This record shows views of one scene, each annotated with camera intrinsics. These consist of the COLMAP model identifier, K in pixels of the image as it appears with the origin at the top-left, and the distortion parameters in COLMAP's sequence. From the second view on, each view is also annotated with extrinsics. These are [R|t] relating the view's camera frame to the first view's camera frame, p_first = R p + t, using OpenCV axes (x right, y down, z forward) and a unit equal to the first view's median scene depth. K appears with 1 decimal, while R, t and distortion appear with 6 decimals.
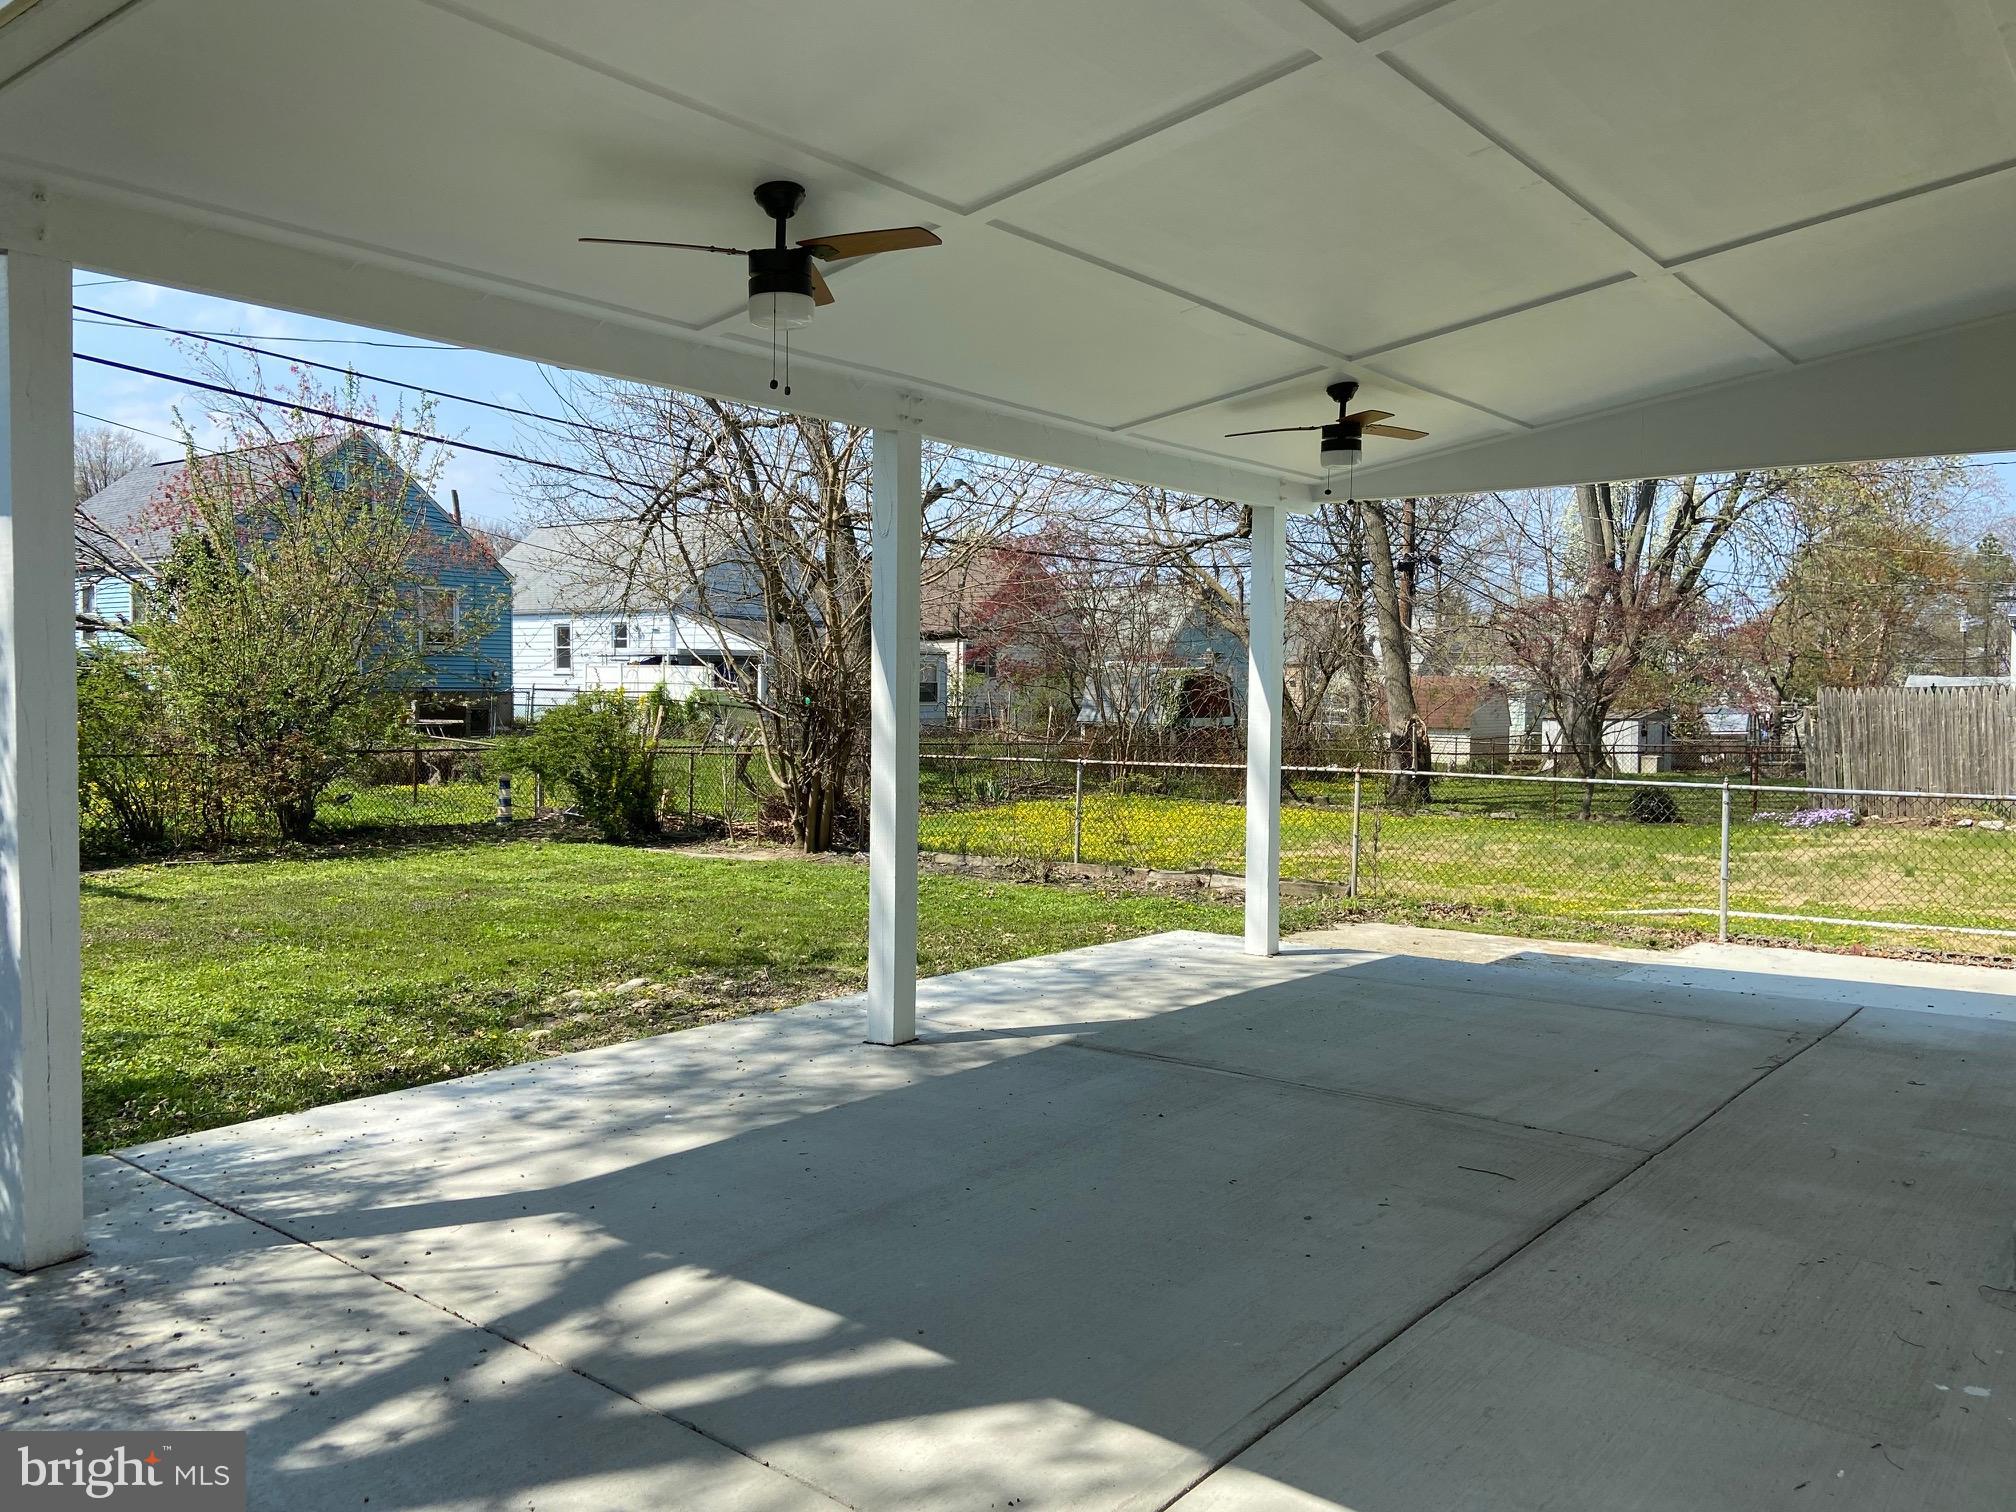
lens RADIAL K [[1516.9, 0, 1012.9], [0, 1516.9, 754.6], [0, 0, 1]] dist [0.059154, -0.002940]
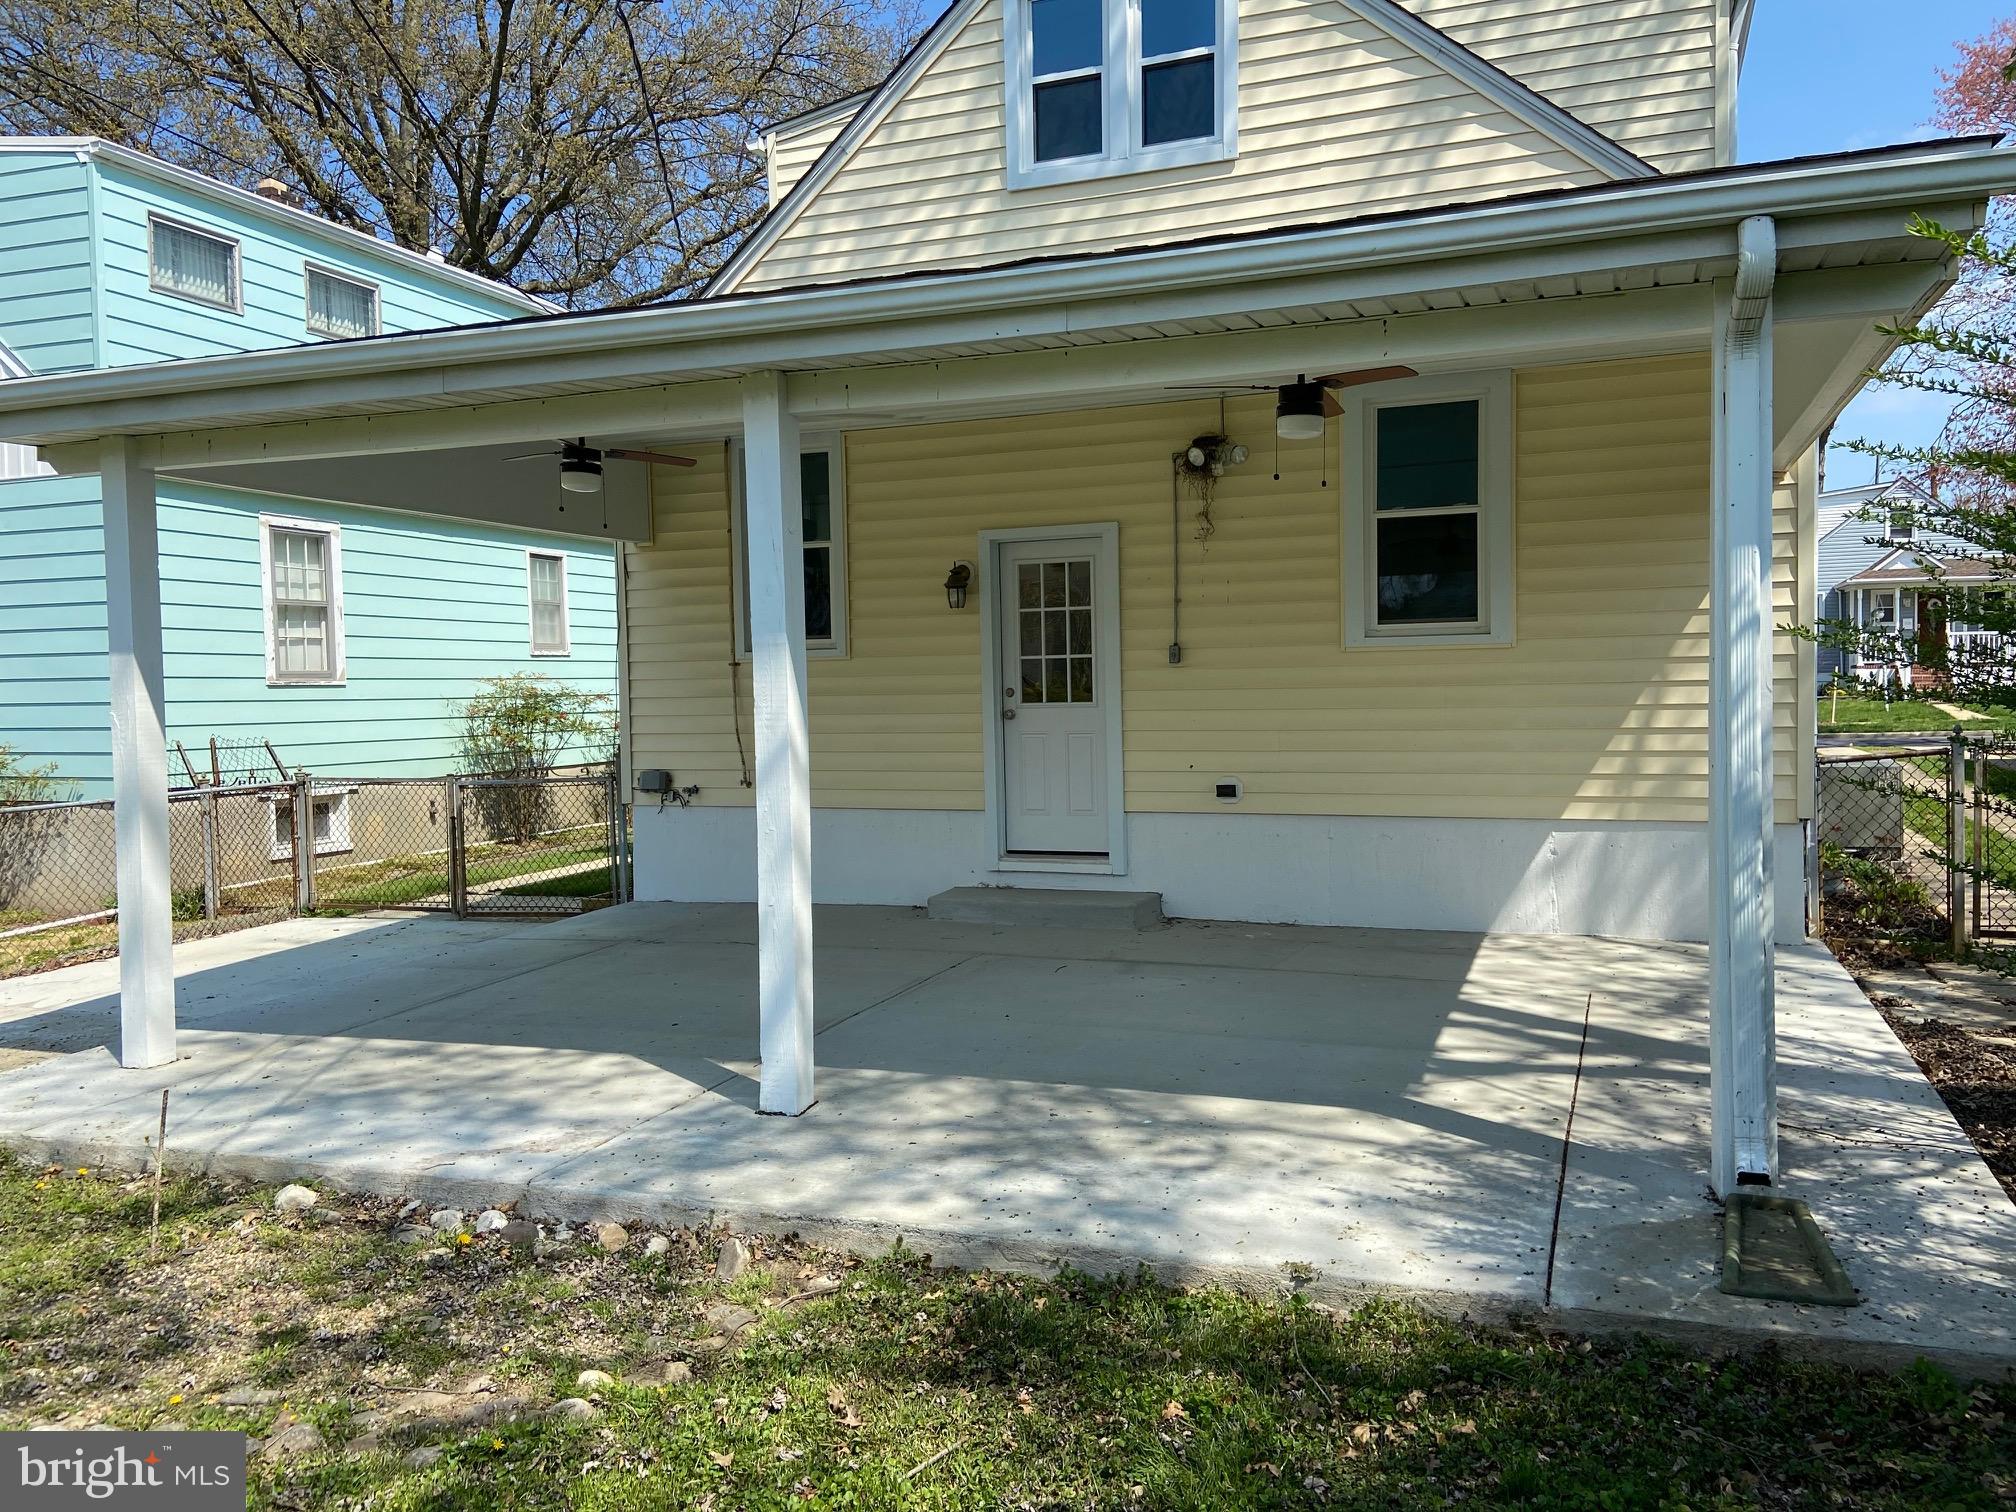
lens RADIAL K [[1516.9, 0, 1009.9], [0, 1516.9, 755.5], [0, 0, 1]] dist [0.059154, -0.002940]
pose [[-0.307639, -0.034360, 0.950882, -1.306402], [0.054123, 0.997098, 0.053540, -0.068199], [-0.949962, 0.067936, -0.304887, 1.574398]]
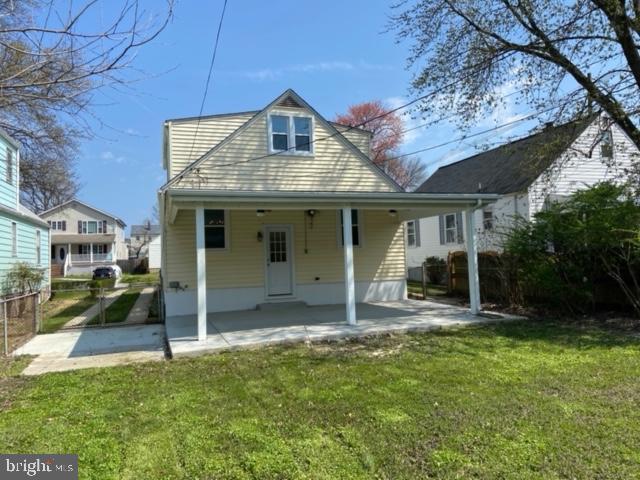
lens RADIAL K [[481.5, 0, 321.0], [0, 481.5, 238.6], [0, 0, 1]] dist [0.059154, -0.002940]
pose [[-0.844979, 0.061972, 0.531196, -1.244041], [0.060582, 0.997962, -0.020060, -0.086619], [-0.531356, 0.015230, -0.847011, 2.723665]]
